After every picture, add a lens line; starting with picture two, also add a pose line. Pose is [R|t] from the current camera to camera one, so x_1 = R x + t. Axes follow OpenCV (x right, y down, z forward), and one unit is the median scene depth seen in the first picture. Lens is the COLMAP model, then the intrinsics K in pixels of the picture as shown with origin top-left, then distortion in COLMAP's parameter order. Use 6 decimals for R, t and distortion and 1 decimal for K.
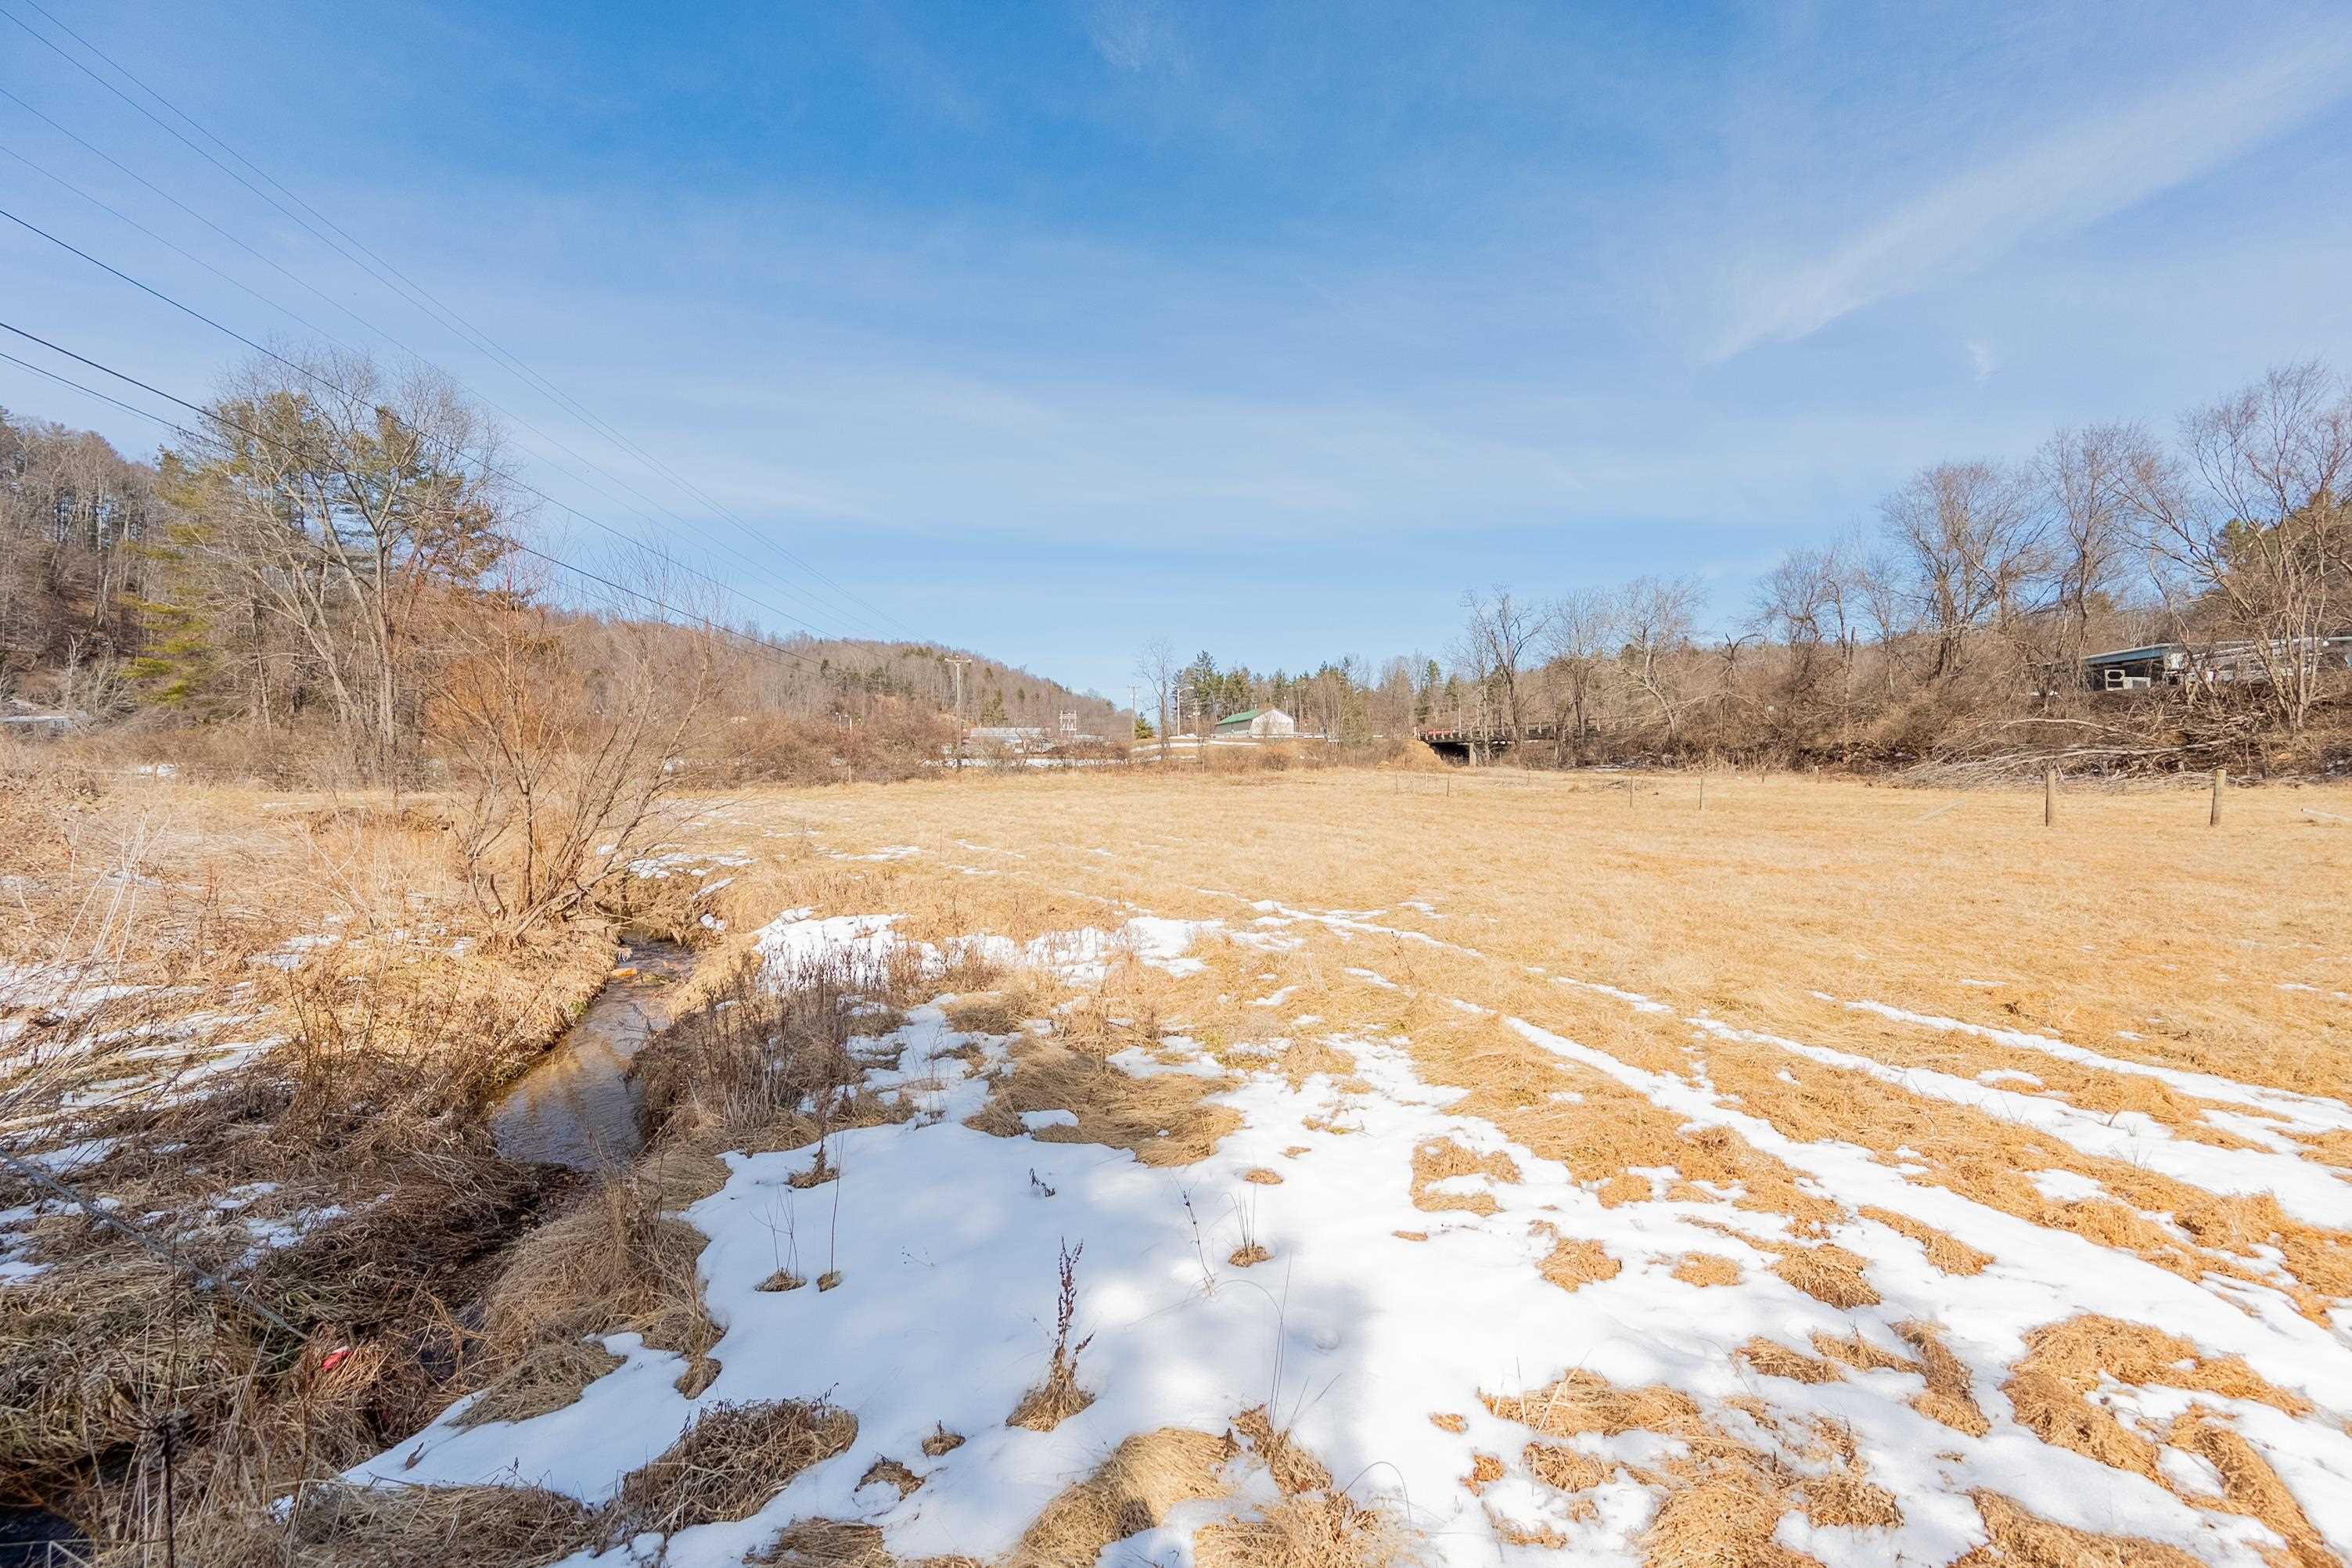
lens RADIAL K [[940.8, 0, 1169.9], [0, 940.8, 780.0], [0, 0, 1]] dist [0.001141, 0.000251]
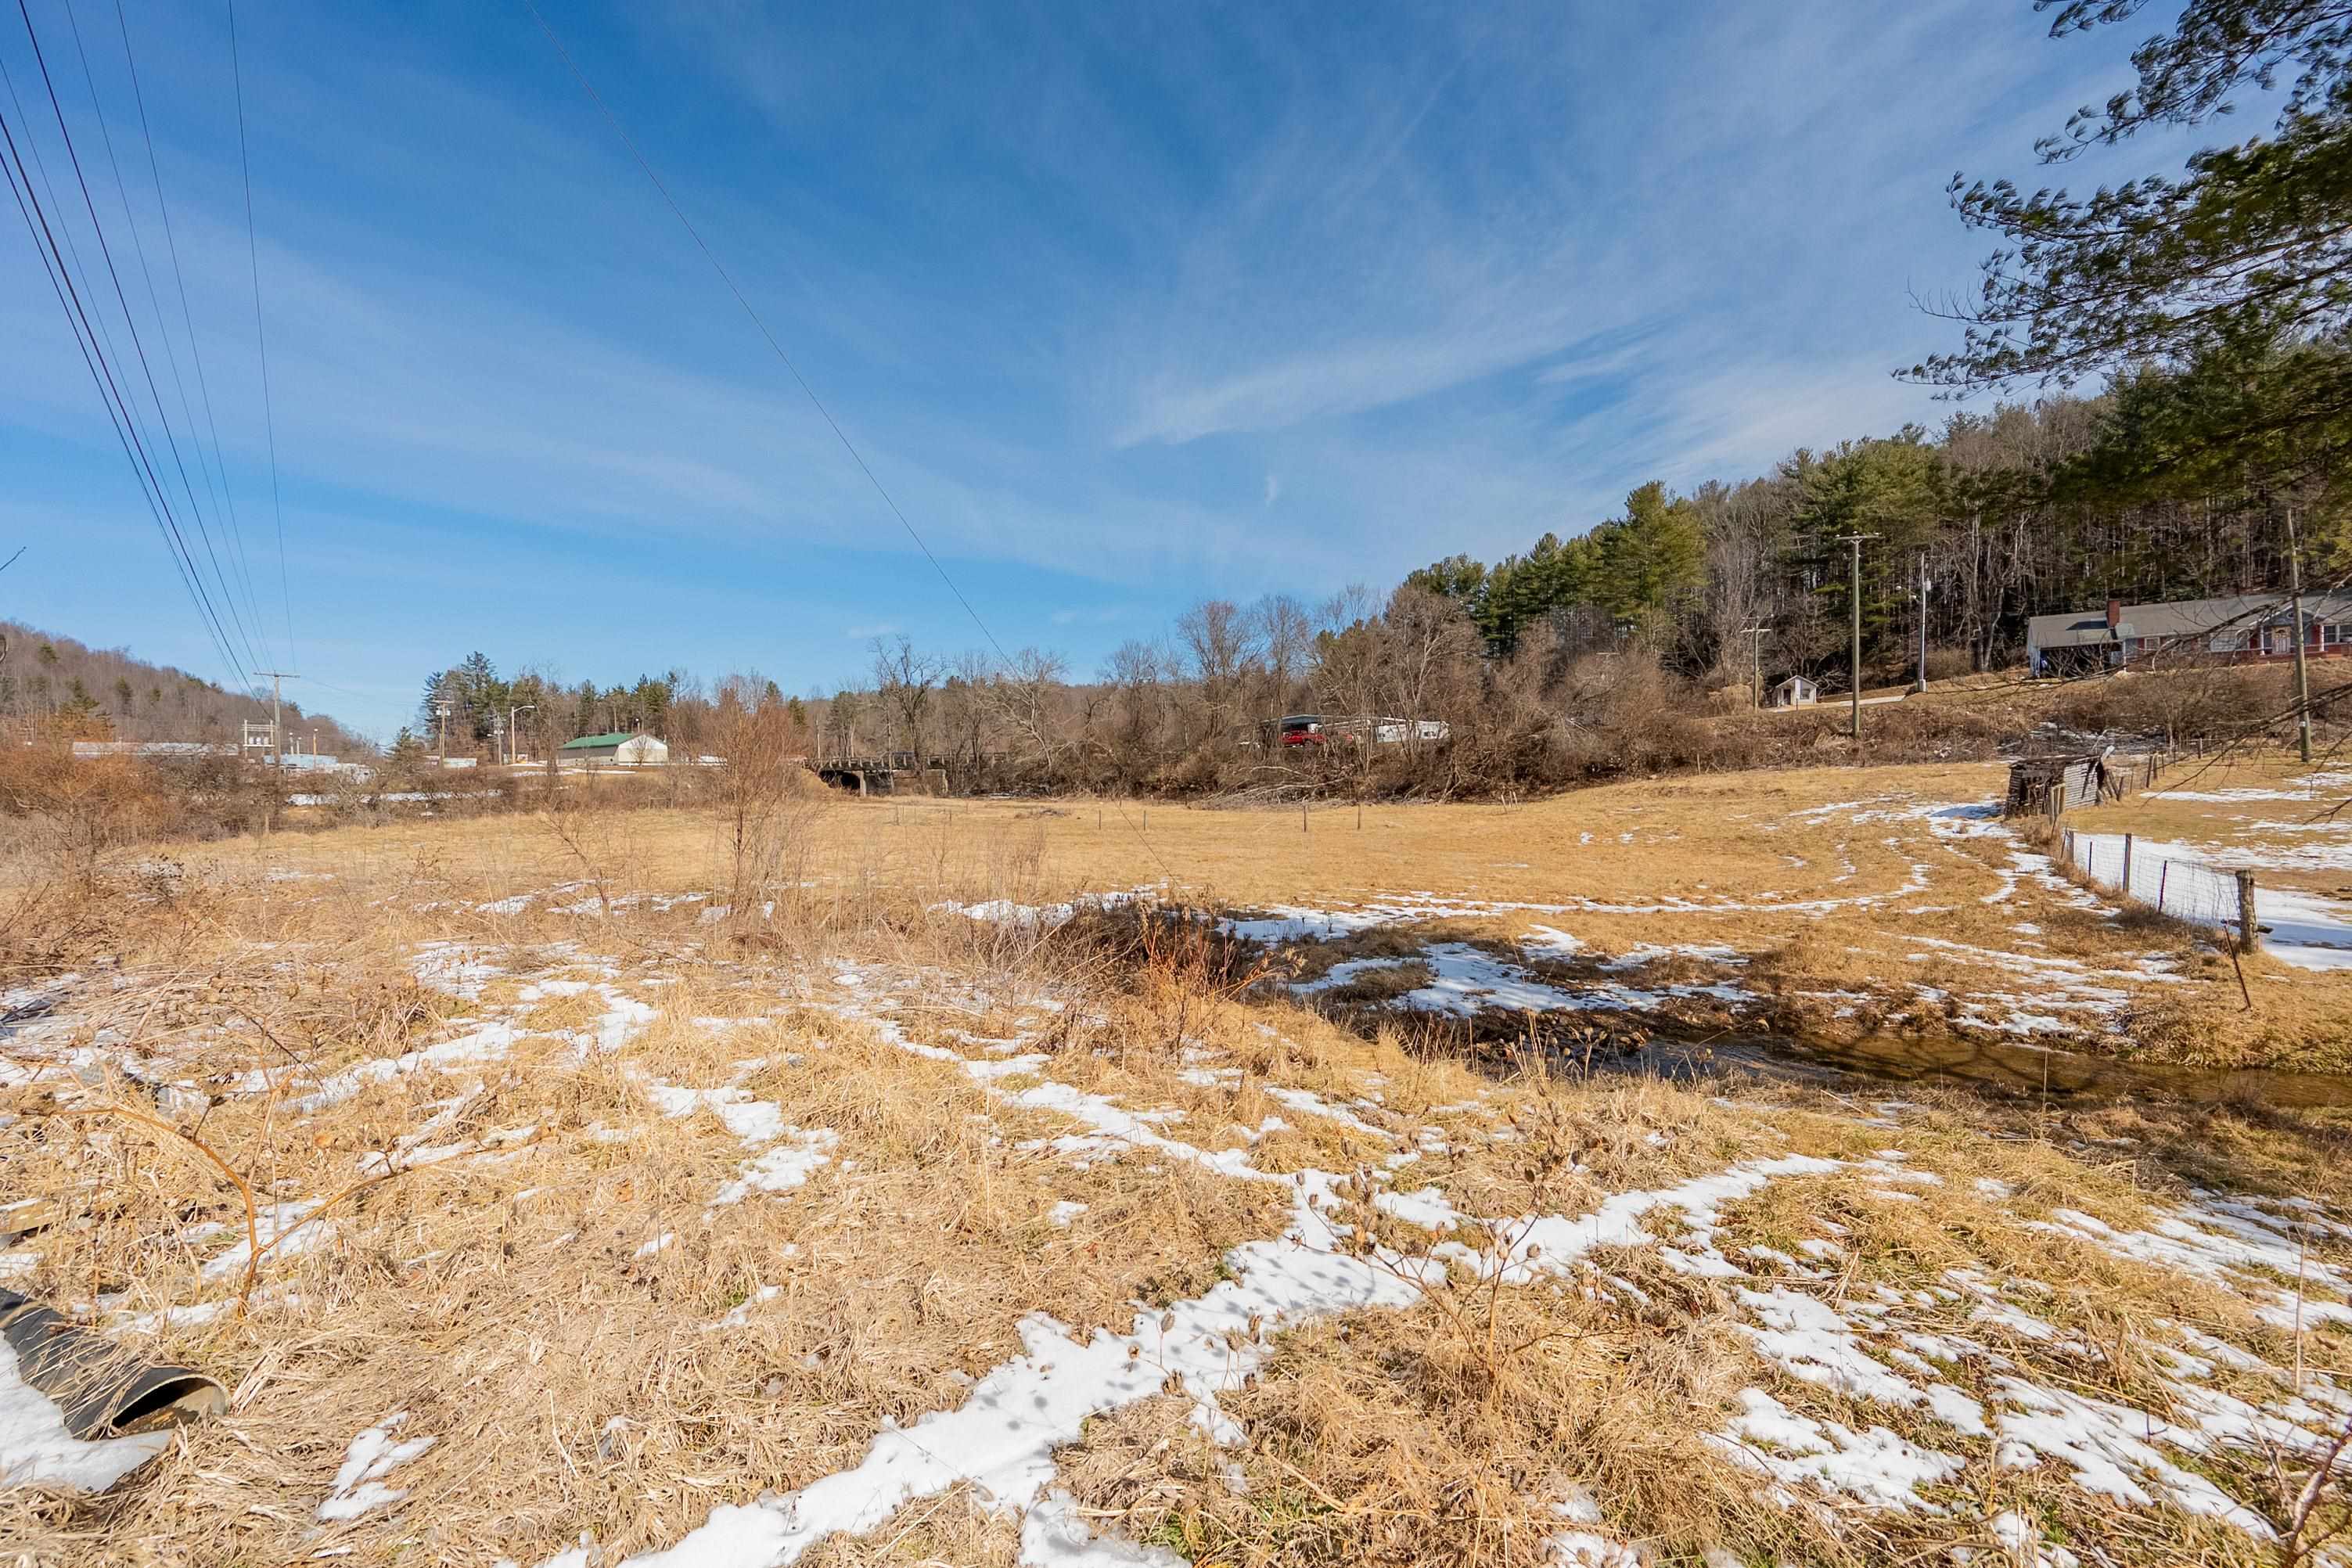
lens RADIAL K [[961.1, 0, 1184.7], [0, 961.1, 775.5], [0, 0, 1]] dist [0.000218, -0.000141]
pose [[0.760854, -0.001145, 0.648923, -0.151543], [0.018457, 0.999632, -0.019878, -0.009163], [-0.648661, 0.027101, 0.760595, -0.105340]]
